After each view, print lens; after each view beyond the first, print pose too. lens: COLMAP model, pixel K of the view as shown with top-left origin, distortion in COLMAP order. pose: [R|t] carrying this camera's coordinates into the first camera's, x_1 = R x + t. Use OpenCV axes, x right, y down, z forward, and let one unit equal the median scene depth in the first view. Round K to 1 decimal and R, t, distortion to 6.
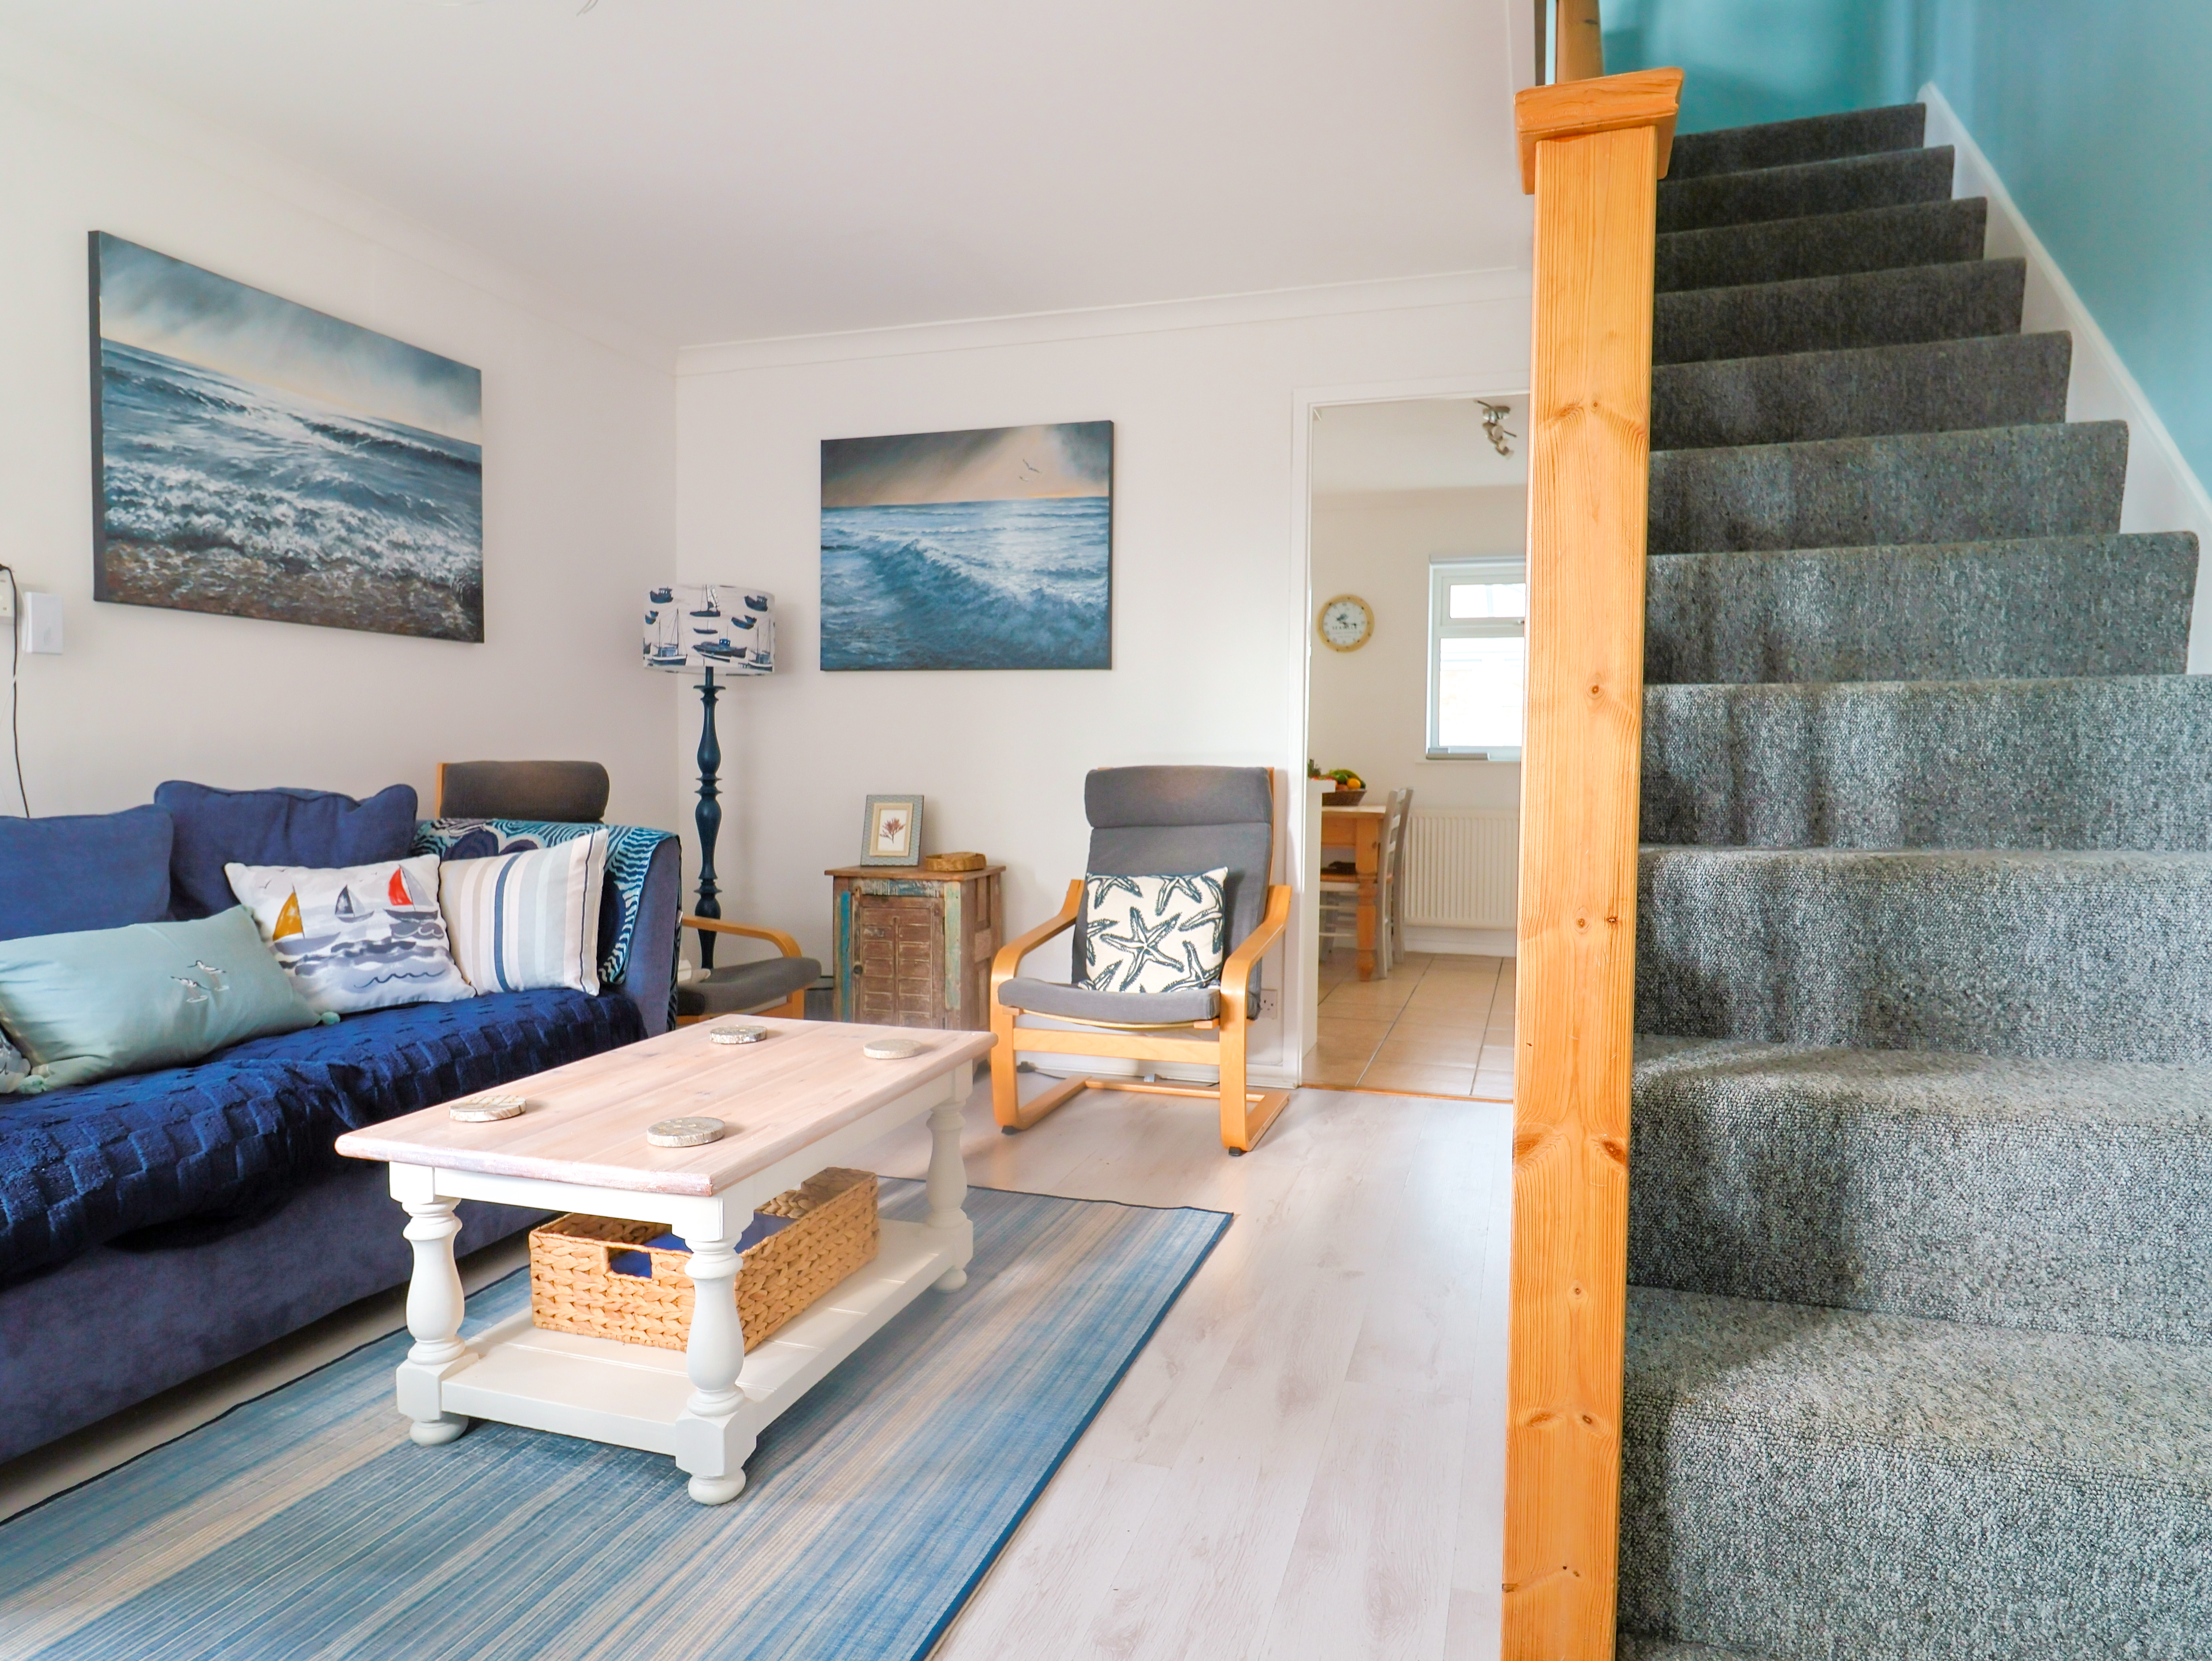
lens RADIAL K [[1280.3, 0, 1148.4], [0, 1280.3, 808.5], [0, 0, 1]] dist [0.008834, -0.015818]
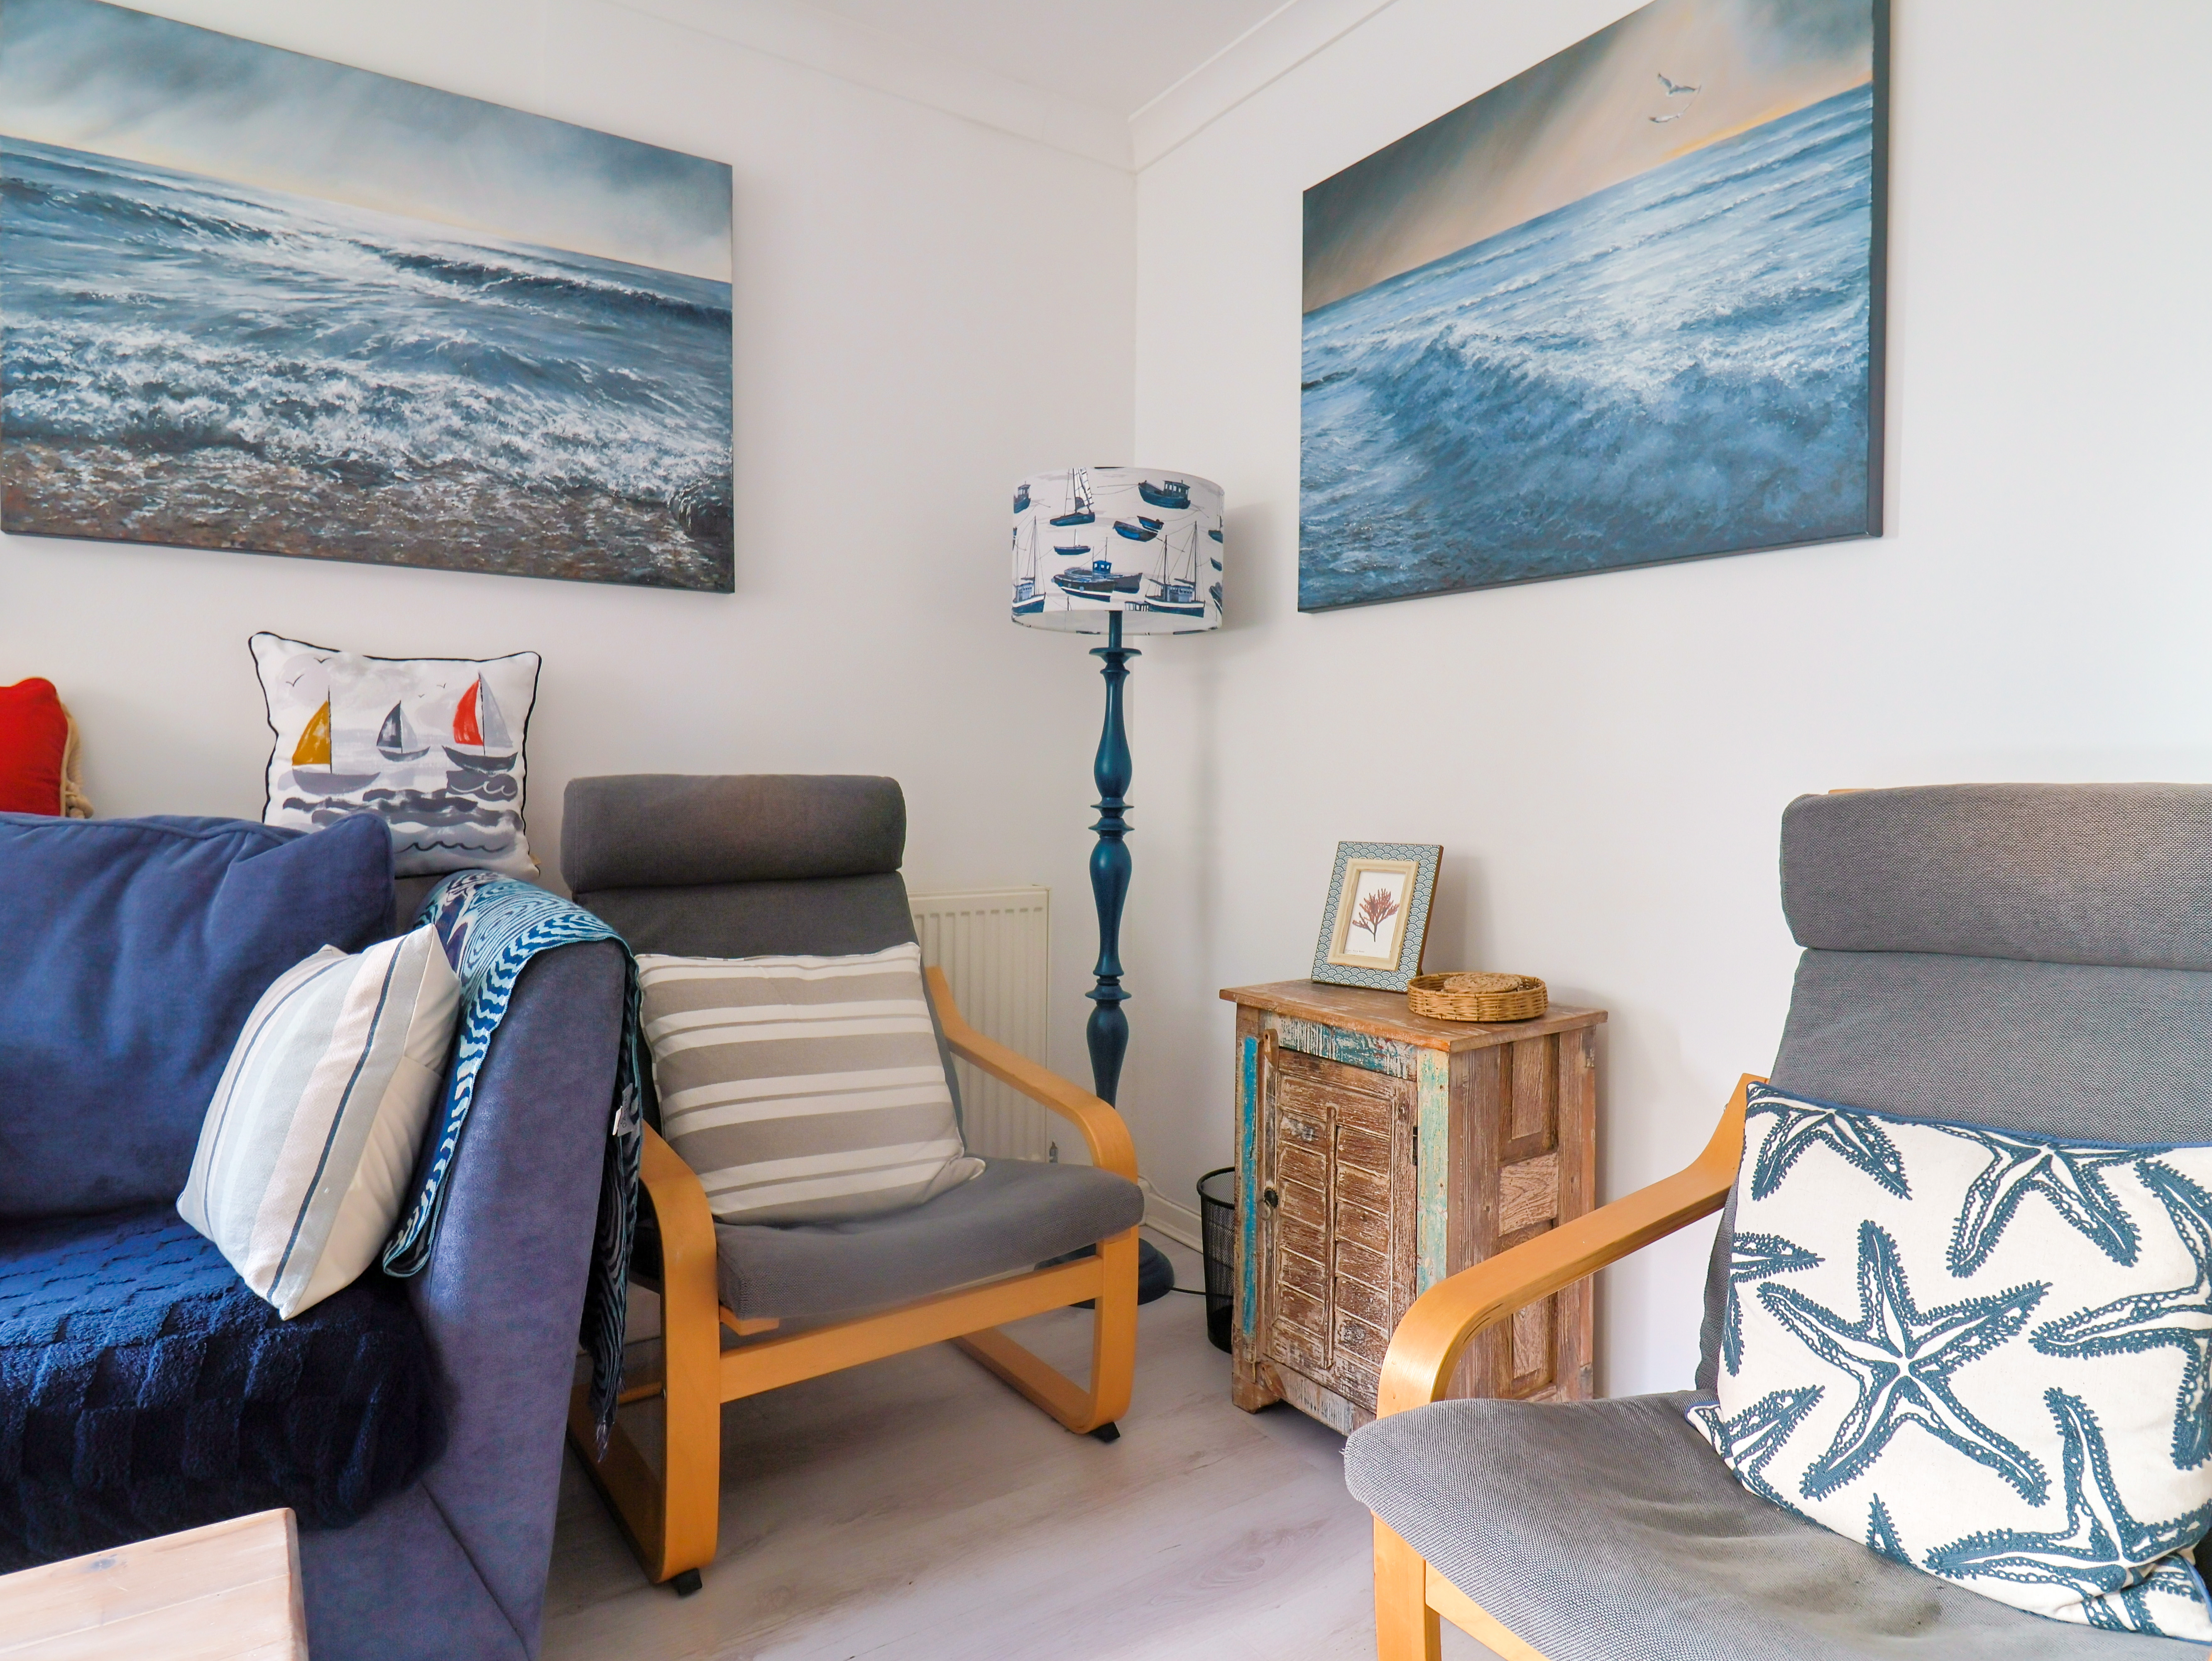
lens RADIAL K [[1280.3, 0, 1148.4], [0, 1280.3, 808.5], [0, 0, 1]] dist [0.008834, -0.015818]
pose [[0.780254, 0.013530, -0.625317, 0.046551], [-0.023979, 0.999678, -0.008290, -0.020452], [0.625003, 0.021462, 0.780327, 0.636923]]
